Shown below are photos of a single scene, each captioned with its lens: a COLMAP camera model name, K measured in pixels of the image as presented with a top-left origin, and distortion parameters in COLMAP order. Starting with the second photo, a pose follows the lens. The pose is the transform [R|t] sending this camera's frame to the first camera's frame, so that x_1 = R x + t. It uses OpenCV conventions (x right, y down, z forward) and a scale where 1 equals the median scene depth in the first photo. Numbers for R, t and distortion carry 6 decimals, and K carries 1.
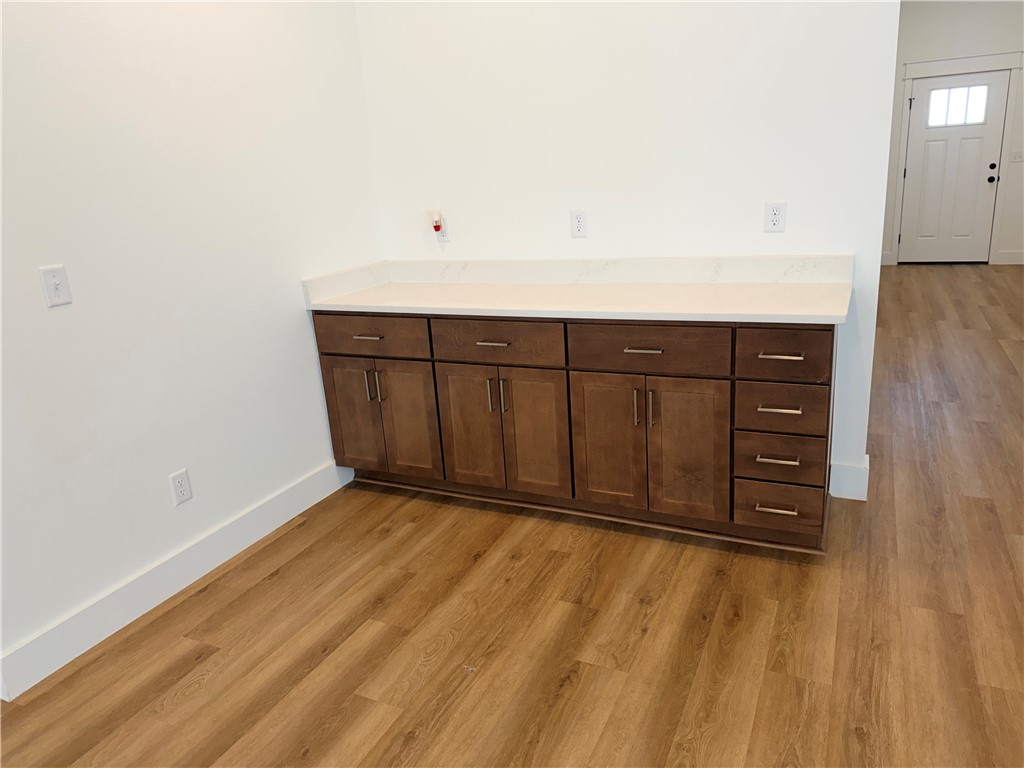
lens RADIAL K [[737.3, 0, 511.1], [0, 737.3, 350.0], [0, 0, 1]] dist [0.033255, -0.020439]
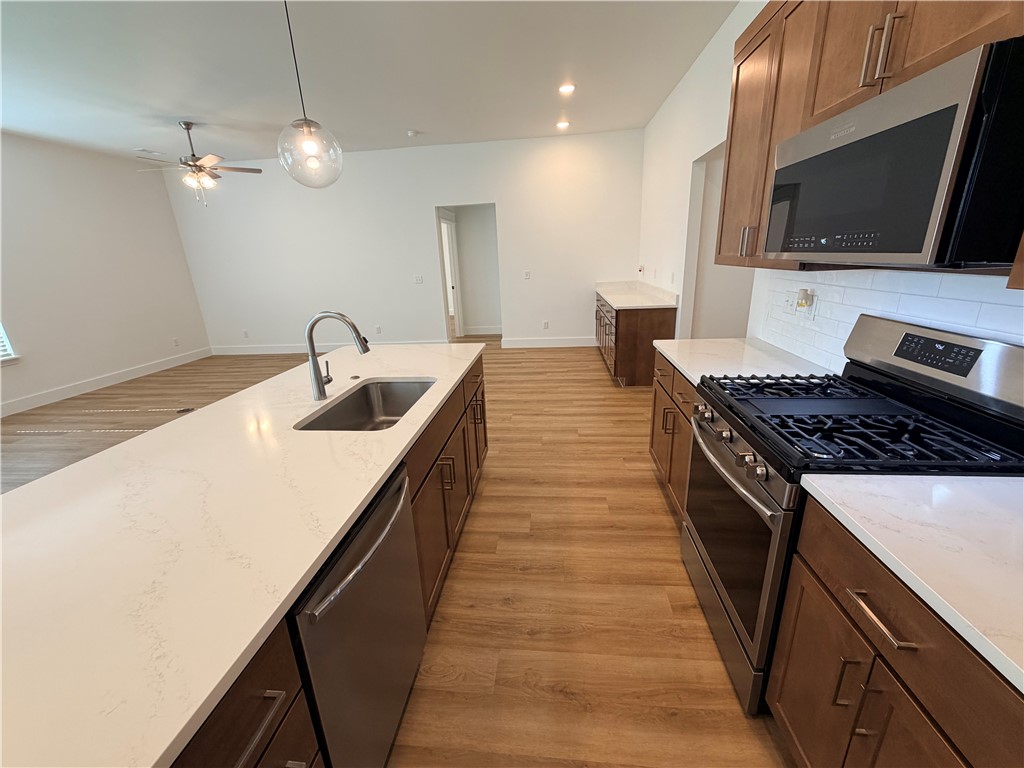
lens RADIAL K [[408.3, 0, 508.6], [0, 408.3, 380.7], [0, 0, 1]] dist [0.001219, 0.000095]
pose [[0.334170, 0.327437, -0.883807, 1.762805], [-0.208895, 0.940123, 0.269318, -0.110247], [0.919072, 0.094625, 0.382560, -0.085028]]
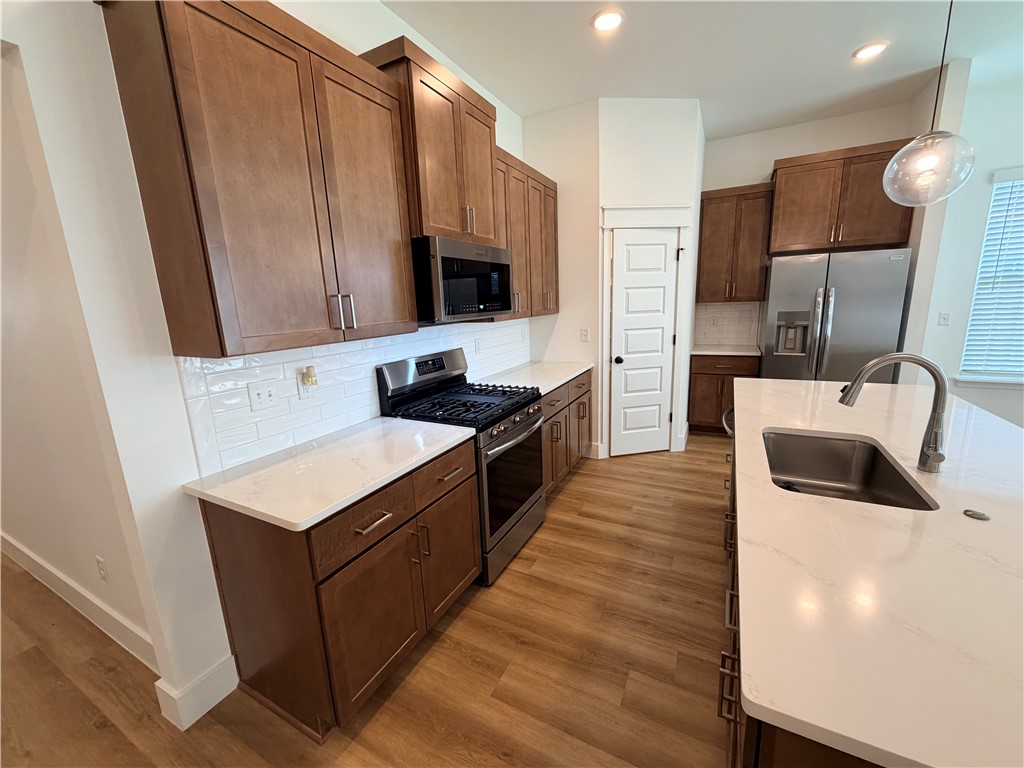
lens RADIAL K [[408.3, 0, 510.3], [0, 408.3, 384.8], [0, 0, 1]] dist [0.001219, 0.000095]
pose [[0.037995, -0.136992, 0.989843, 0.568693], [0.282349, 0.951667, 0.120871, -0.137564], [-0.958559, 0.274889, 0.074838, 0.316282]]
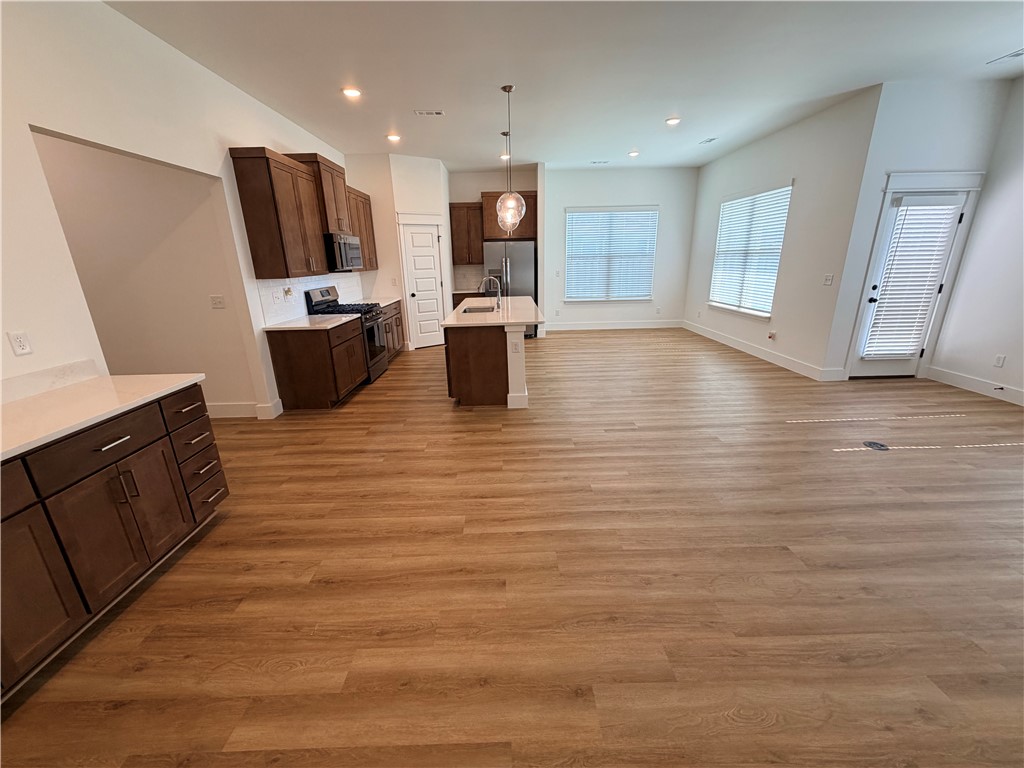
lens RADIAL K [[408.3, 0, 511.1], [0, 408.3, 385.8], [0, 0, 1]] dist [0.001219, 0.000095]
pose [[-0.440406, -0.194907, 0.876387, -0.681674], [0.270721, 0.901884, 0.336622, -0.133587], [-0.856010, 0.385507, -0.344430, 0.631719]]
